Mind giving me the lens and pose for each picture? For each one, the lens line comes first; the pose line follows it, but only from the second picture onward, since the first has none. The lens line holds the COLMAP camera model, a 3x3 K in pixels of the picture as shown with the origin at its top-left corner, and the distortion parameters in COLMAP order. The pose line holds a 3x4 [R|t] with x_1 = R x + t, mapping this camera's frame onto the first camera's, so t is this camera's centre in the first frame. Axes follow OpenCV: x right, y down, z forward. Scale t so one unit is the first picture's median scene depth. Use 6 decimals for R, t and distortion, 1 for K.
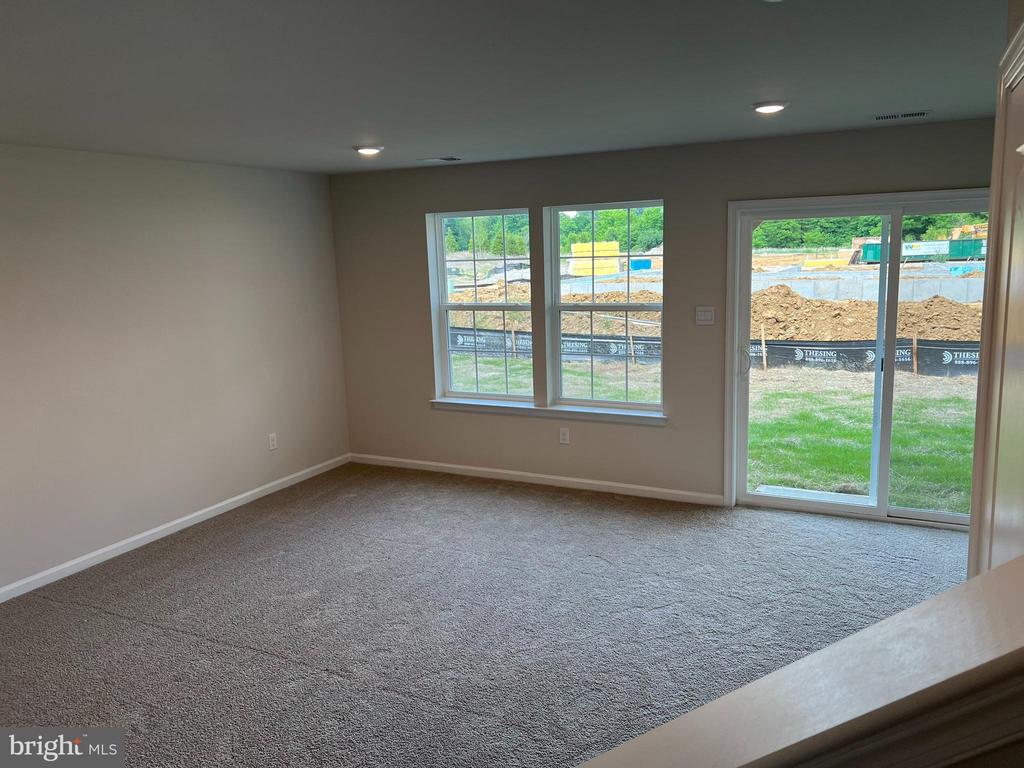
lens RADIAL K [[763.0, 0, 525.5], [0, 763.0, 384.4], [0, 0, 1]] dist [0.093510, -0.117574]
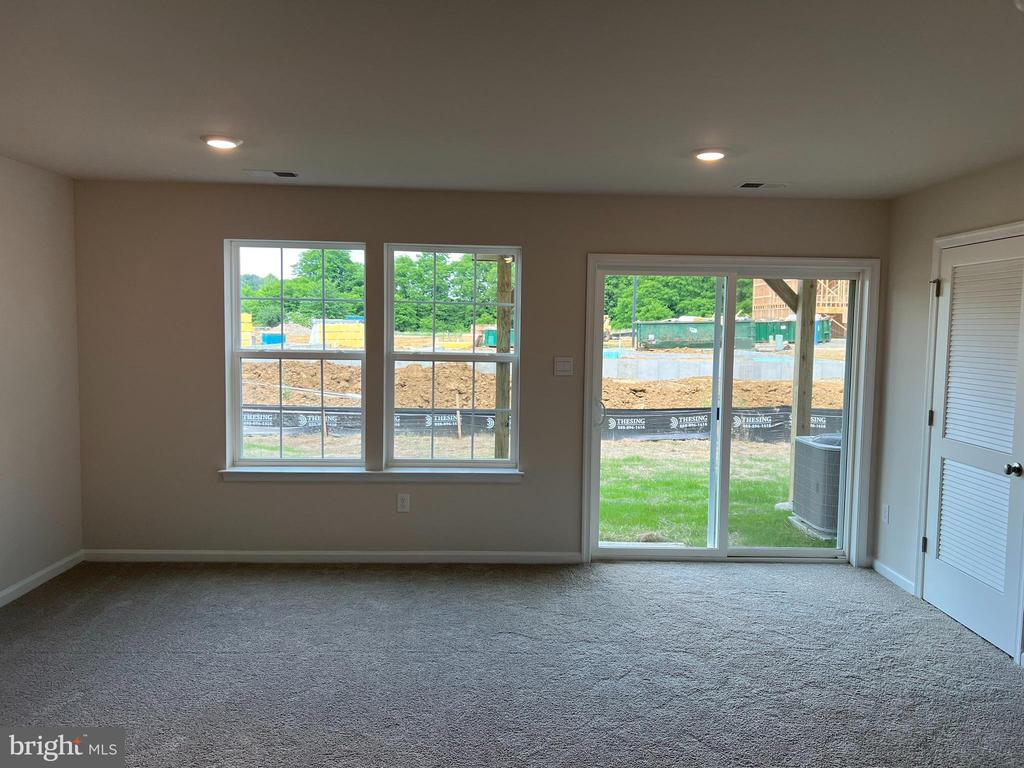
lens RADIAL K [[763.0, 0, 525.5], [0, 763.0, 384.4], [0, 0, 1]] dist [0.093510, -0.117574]
pose [[0.884041, 0.010216, 0.467298, -0.231356], [0.038034, 0.994873, -0.093704, 0.020079], [-0.465860, 0.100611, 0.879120, 0.147447]]
